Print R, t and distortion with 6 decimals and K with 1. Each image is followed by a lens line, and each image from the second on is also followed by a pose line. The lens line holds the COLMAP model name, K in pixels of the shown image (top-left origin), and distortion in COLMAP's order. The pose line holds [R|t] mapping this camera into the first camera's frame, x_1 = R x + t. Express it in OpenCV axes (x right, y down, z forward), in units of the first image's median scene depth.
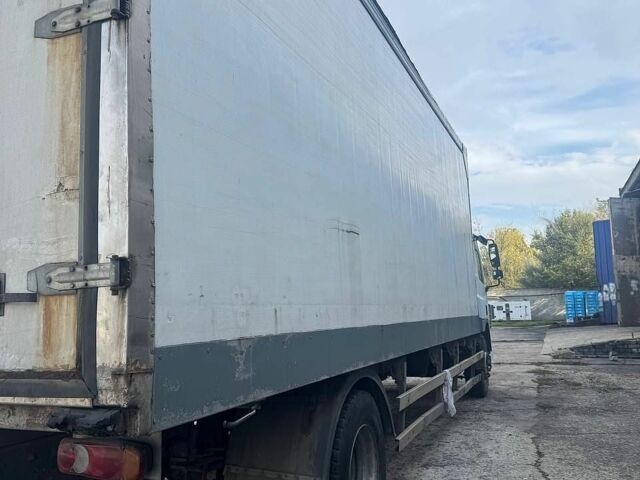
lens RADIAL K [[601.7, 0, 297.6], [0, 601.7, 240.5], [0, 0, 1]] dist [0.016136, 0.026239]
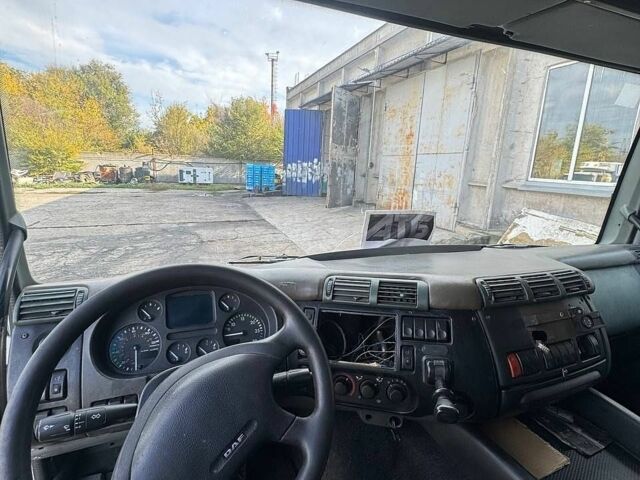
lens RADIAL K [[340.0, 0, 318.9], [0, 340.0, 241.2], [0, 0, 1]] dist [0.000515, 0.000540]
pose [[0.720211, -0.093783, 0.687387, 0.041065], [-0.144213, 0.948939, 0.280566, 0.013436], [-0.678601, -0.301197, 0.669911, 0.323740]]
